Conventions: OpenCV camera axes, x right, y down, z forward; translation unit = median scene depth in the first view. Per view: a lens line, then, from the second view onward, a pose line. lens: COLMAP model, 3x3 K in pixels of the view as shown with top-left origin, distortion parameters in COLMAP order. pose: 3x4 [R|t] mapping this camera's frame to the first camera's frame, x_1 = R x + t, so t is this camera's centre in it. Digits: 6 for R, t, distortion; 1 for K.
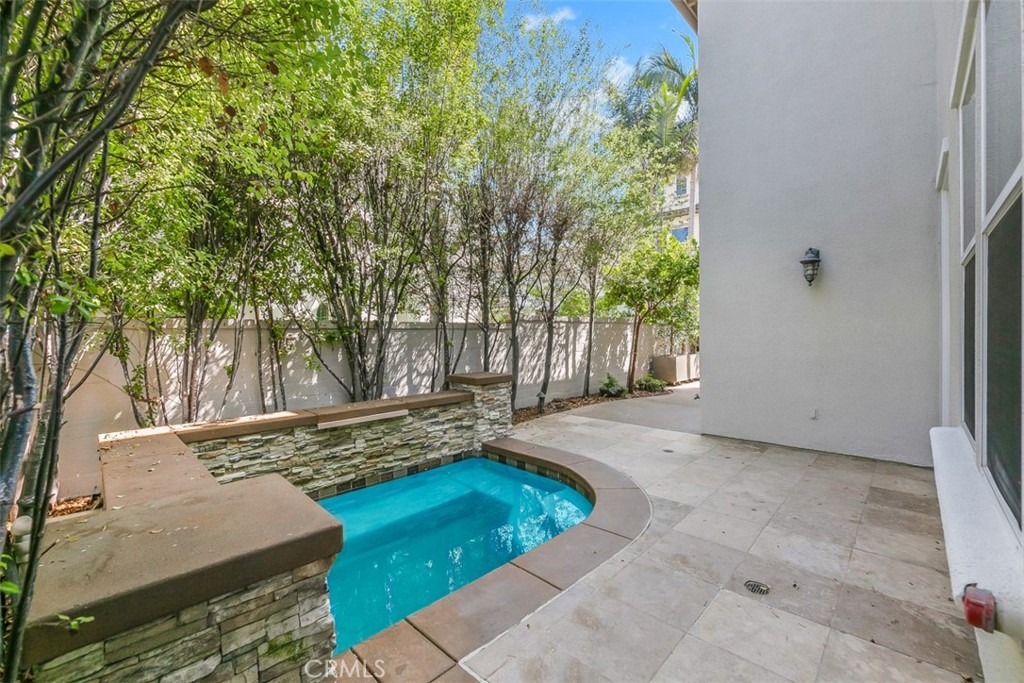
lens RADIAL K [[407.1, 0, 514.4], [0, 407.1, 338.5], [0, 0, 1]] dist [-0.001979, -0.000697]
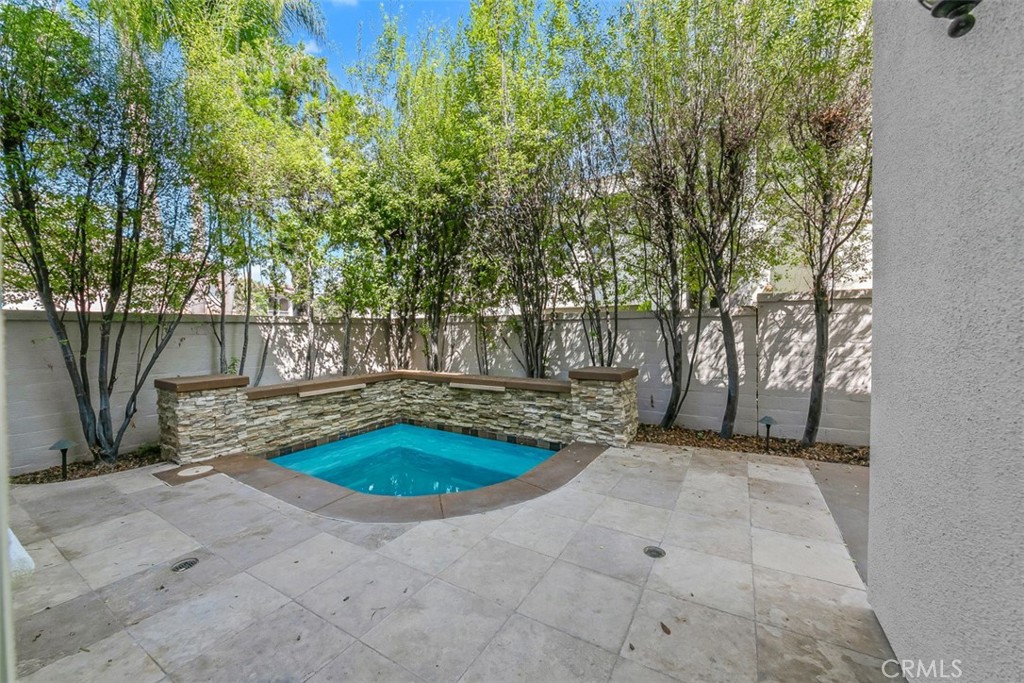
lens RADIAL K [[382.4, 0, 515.6], [0, 382.4, 339.9], [0, 0, 1]] dist [0.000668, 0.001122]
pose [[0.236407, 0.034258, -0.971050, 0.944354], [-0.002060, 0.999394, 0.034756, -0.004321], [0.971652, -0.006216, 0.236334, 0.866360]]
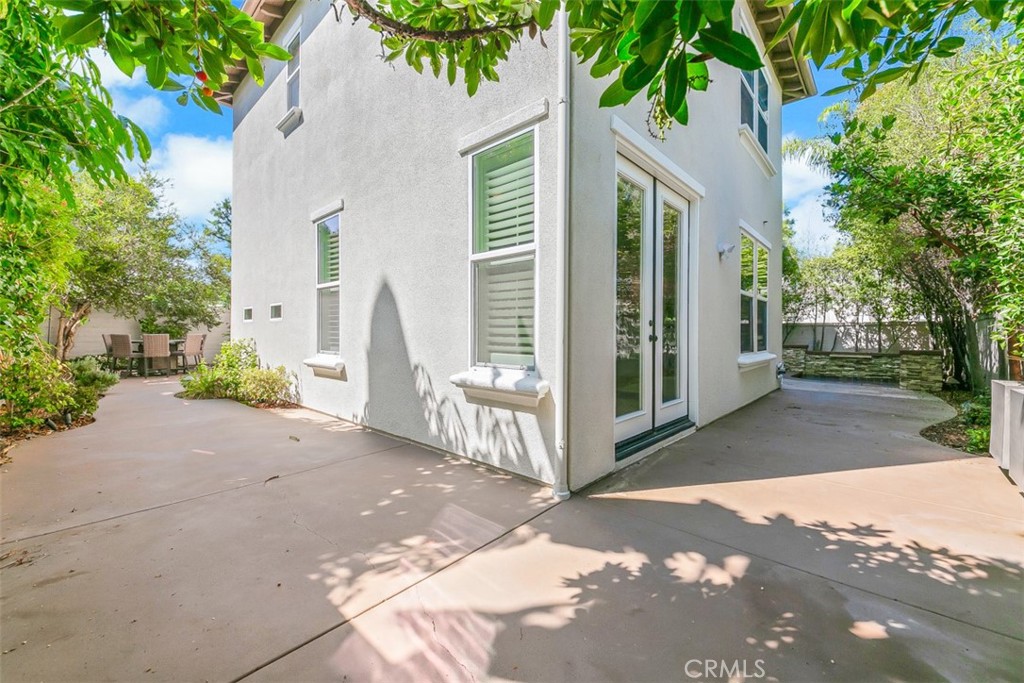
lens RADIAL K [[407.1, 0, 514.1], [0, 407.1, 335.5], [0, 0, 1]] dist [-0.001979, -0.000697]
pose [[-0.999330, 0.004288, -0.036334, 1.814584], [0.004012, 0.999962, 0.007679, 0.017738], [0.036366, 0.007528, -0.999310, 2.783839]]
